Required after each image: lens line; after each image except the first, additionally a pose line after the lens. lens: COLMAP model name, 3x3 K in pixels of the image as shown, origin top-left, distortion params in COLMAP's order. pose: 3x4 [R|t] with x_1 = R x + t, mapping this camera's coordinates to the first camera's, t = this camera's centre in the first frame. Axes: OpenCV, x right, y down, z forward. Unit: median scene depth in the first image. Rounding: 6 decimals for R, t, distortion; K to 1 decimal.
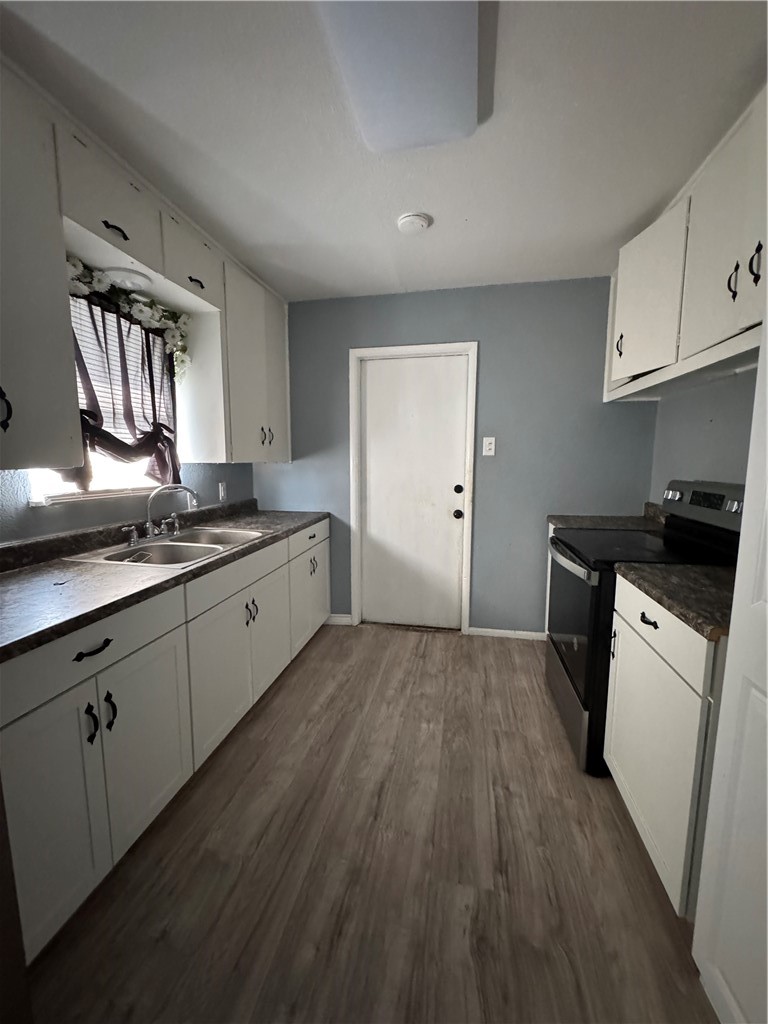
lens RADIAL K [[410.3, 0, 384.0], [0, 410.3, 512.0], [0, 0, 1]] dist [-0.002362, 0.000938]
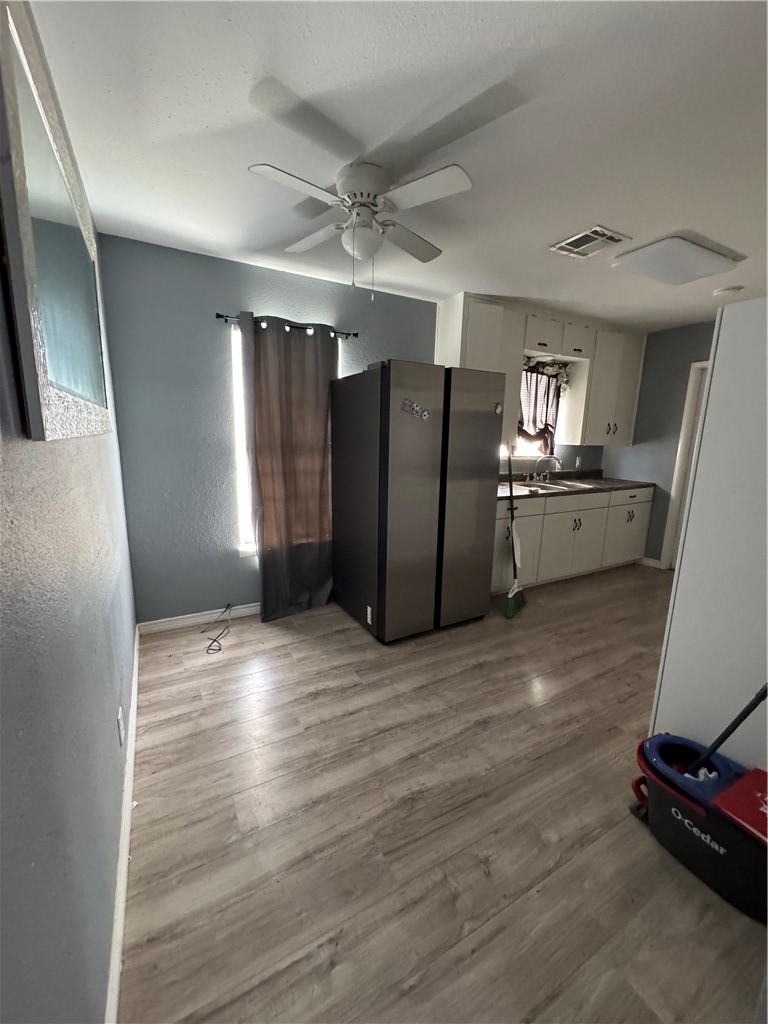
lens RADIAL K [[410.3, 0, 384.0], [0, 410.3, 512.0], [0, 0, 1]] dist [-0.002362, 0.000938]
pose [[0.643586, 0.158793, -0.748720, 0.468901], [-0.117943, 0.987133, 0.107975, 0.078219], [0.756232, 0.018815, 0.654033, -0.842346]]
